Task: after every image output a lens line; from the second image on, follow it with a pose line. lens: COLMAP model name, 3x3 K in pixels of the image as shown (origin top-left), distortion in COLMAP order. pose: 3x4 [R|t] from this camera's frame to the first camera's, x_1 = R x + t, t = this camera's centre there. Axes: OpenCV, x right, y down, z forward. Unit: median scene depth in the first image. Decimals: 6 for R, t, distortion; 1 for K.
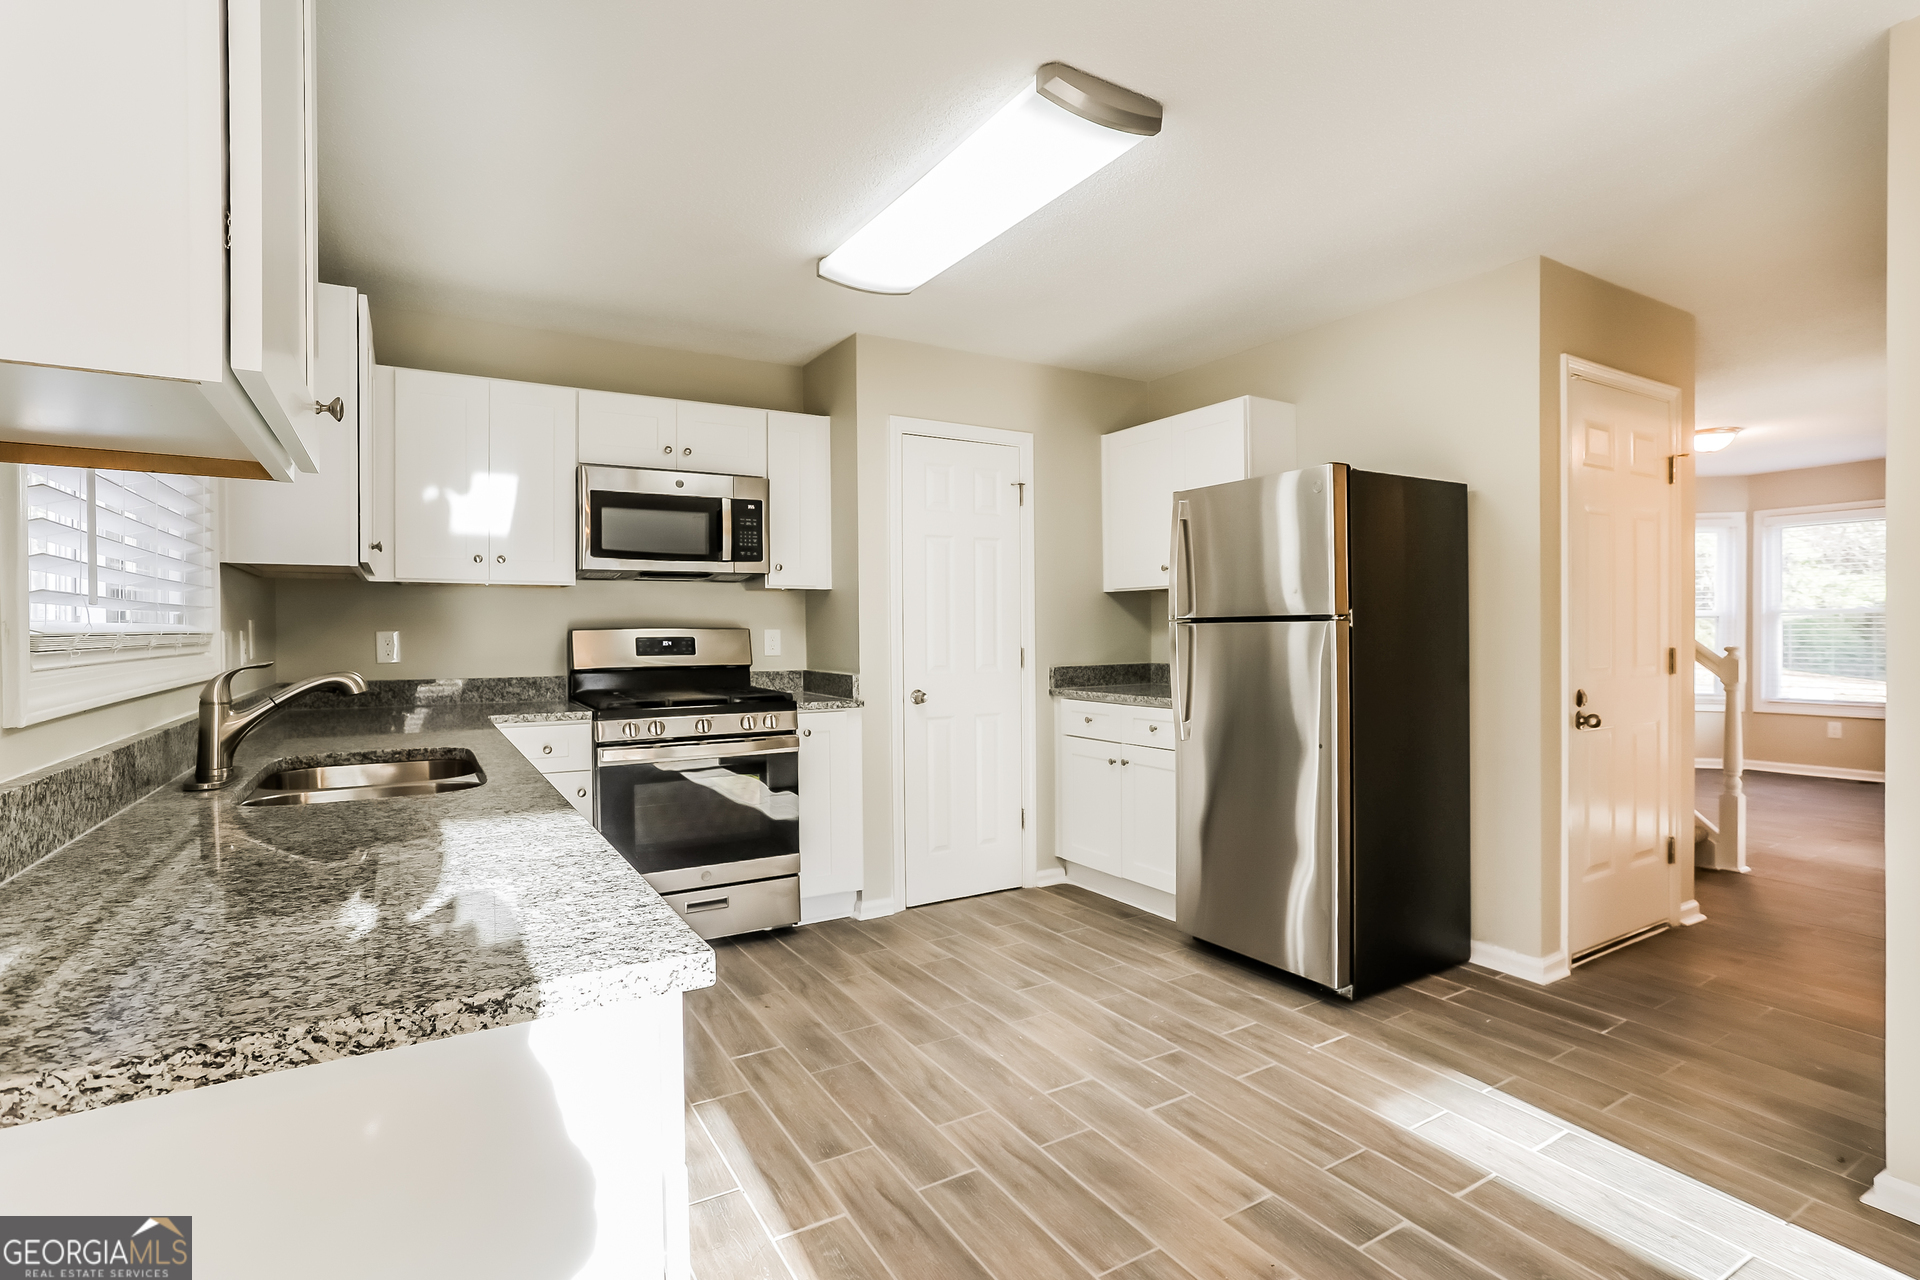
lens RADIAL K [[929.5, 0, 963.7], [0, 929.5, 633.7], [0, 0, 1]] dist [-0.000586, 0.000436]
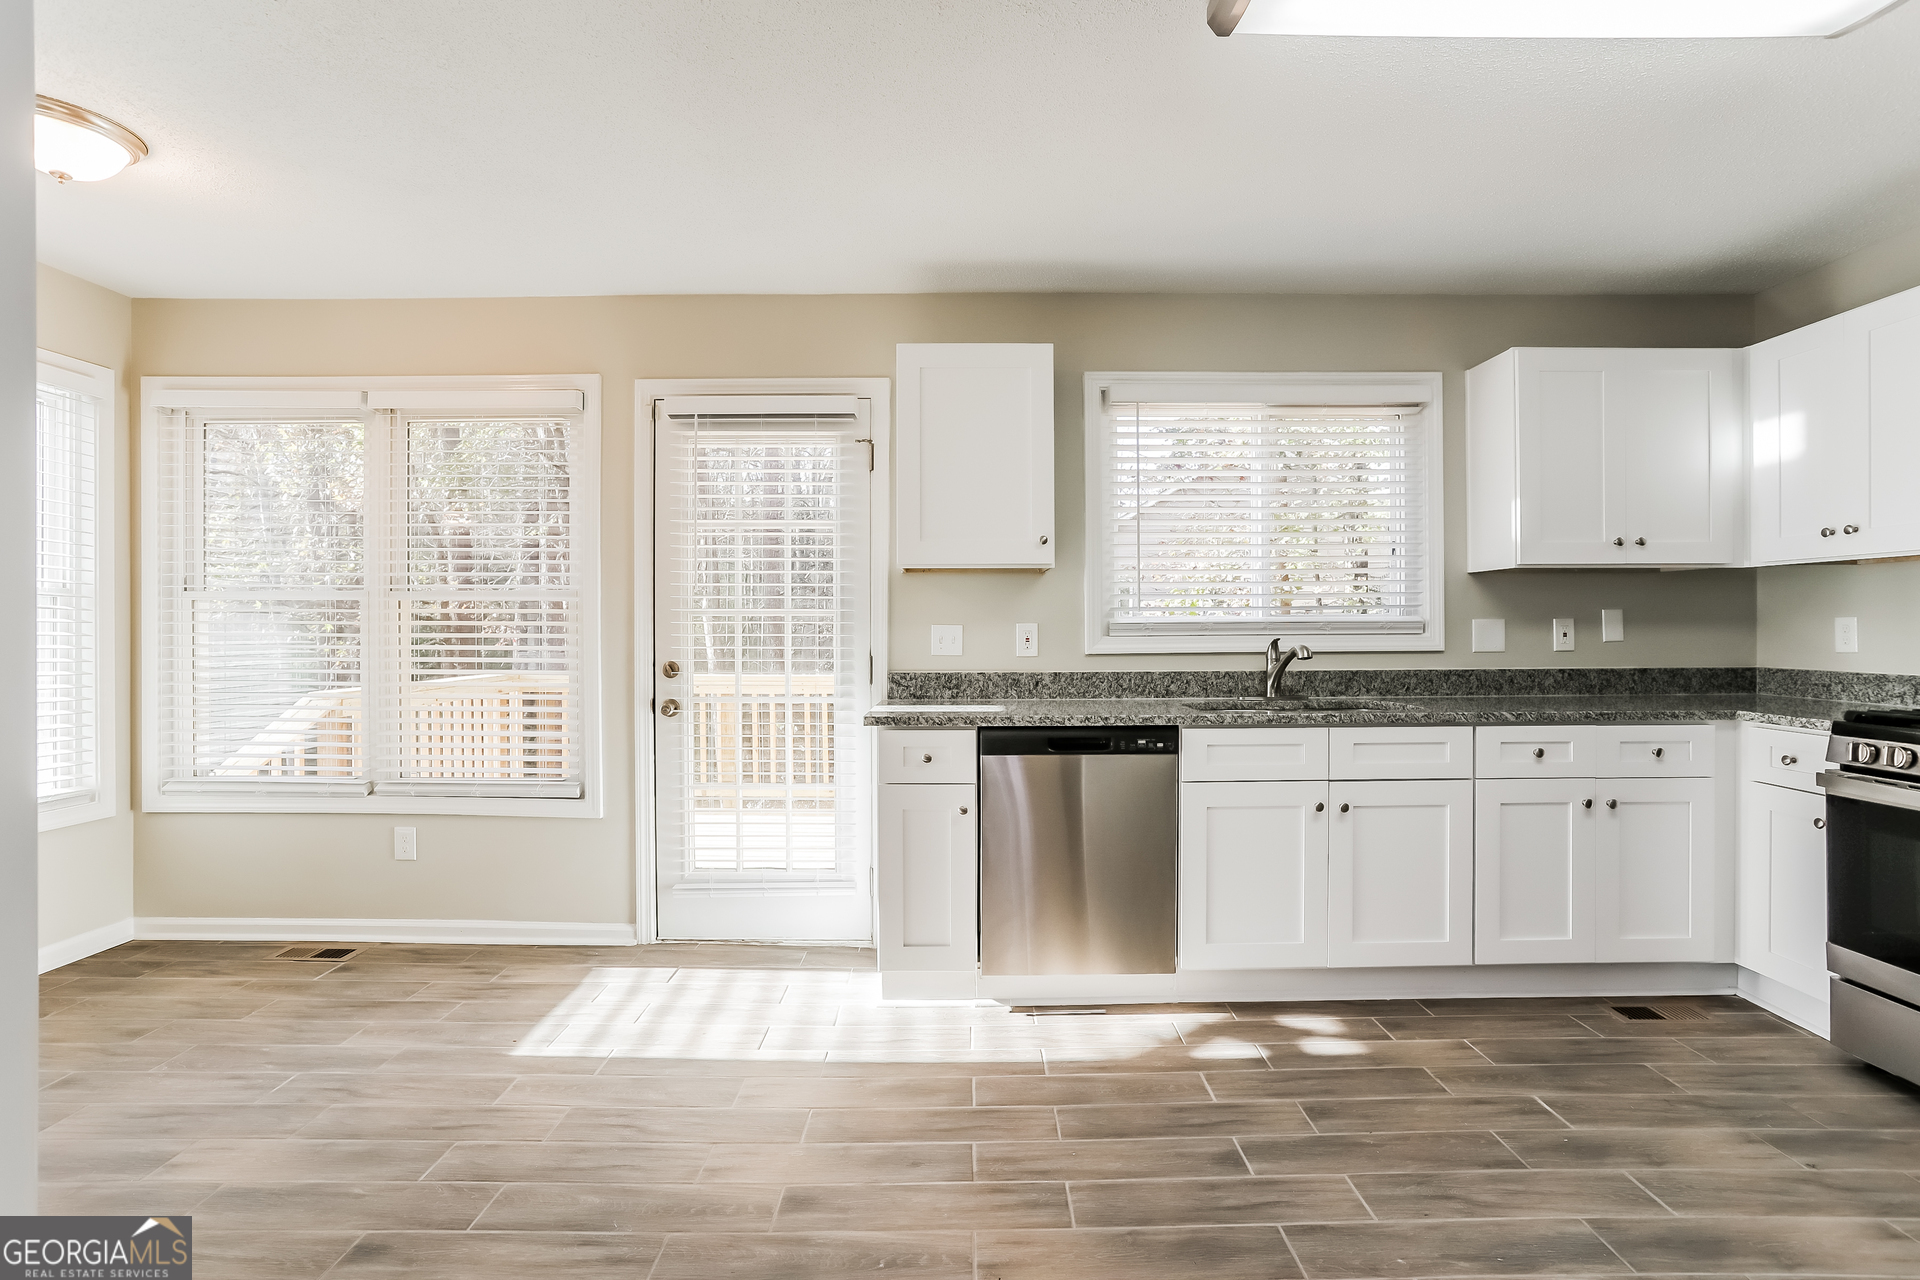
lens RADIAL K [[929.5, 0, 963.7], [0, 929.5, 633.7], [0, 0, 1]] dist [-0.000586, 0.000436]
pose [[-0.517923, 0.006004, -0.855406, 0.841862], [0.002189, 0.999981, 0.005693, 0.009066], [0.855424, 0.001076, -0.517927, 1.058801]]
